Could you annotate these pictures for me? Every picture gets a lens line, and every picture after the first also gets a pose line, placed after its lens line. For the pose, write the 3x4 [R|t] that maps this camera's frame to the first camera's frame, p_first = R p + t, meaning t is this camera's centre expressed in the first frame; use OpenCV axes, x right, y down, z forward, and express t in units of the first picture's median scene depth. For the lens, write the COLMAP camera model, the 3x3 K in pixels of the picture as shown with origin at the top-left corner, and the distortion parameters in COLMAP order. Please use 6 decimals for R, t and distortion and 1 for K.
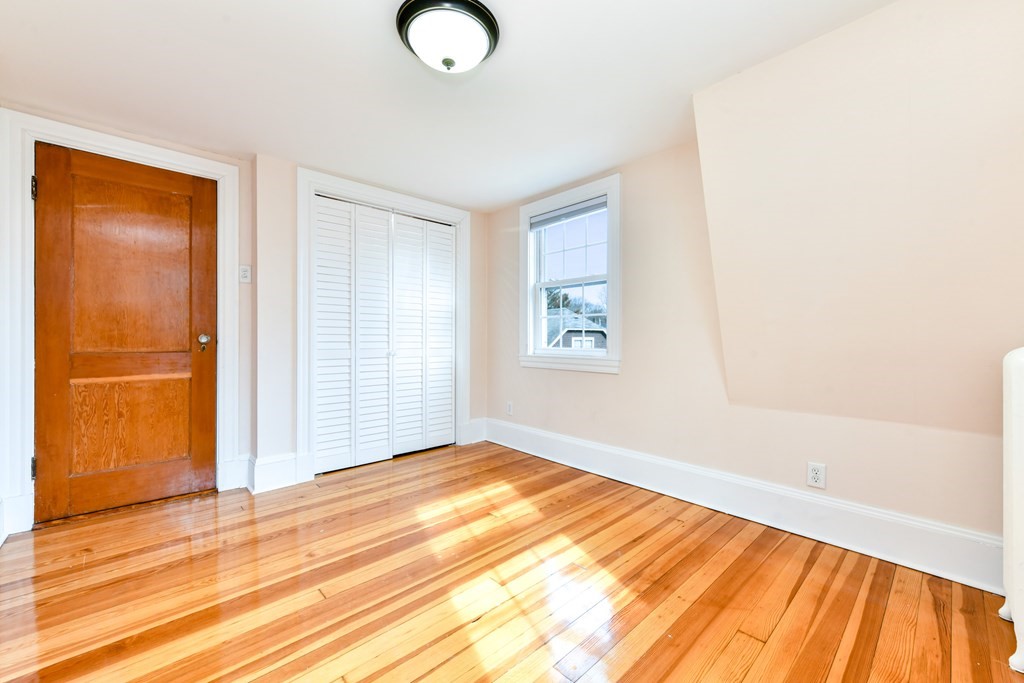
lens RADIAL K [[402.1, 0, 519.6], [0, 402.1, 337.1], [0, 0, 1]] dist [-0.000411, 0.000604]
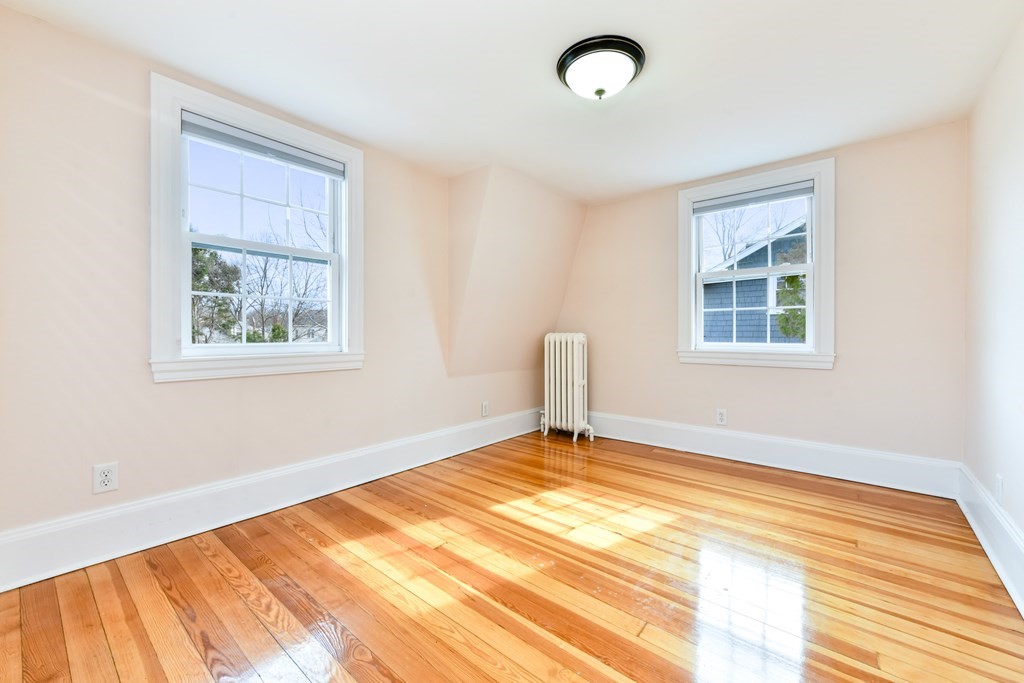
lens RADIAL K [[402.1, 0, 522.6], [0, 402.1, 336.2], [0, 0, 1]] dist [-0.000411, 0.000604]
pose [[-0.124153, -0.015613, 0.992140, -0.832215], [-0.009843, 0.999846, 0.014503, -0.000013], [-0.992214, -0.007965, -0.124287, 0.872496]]
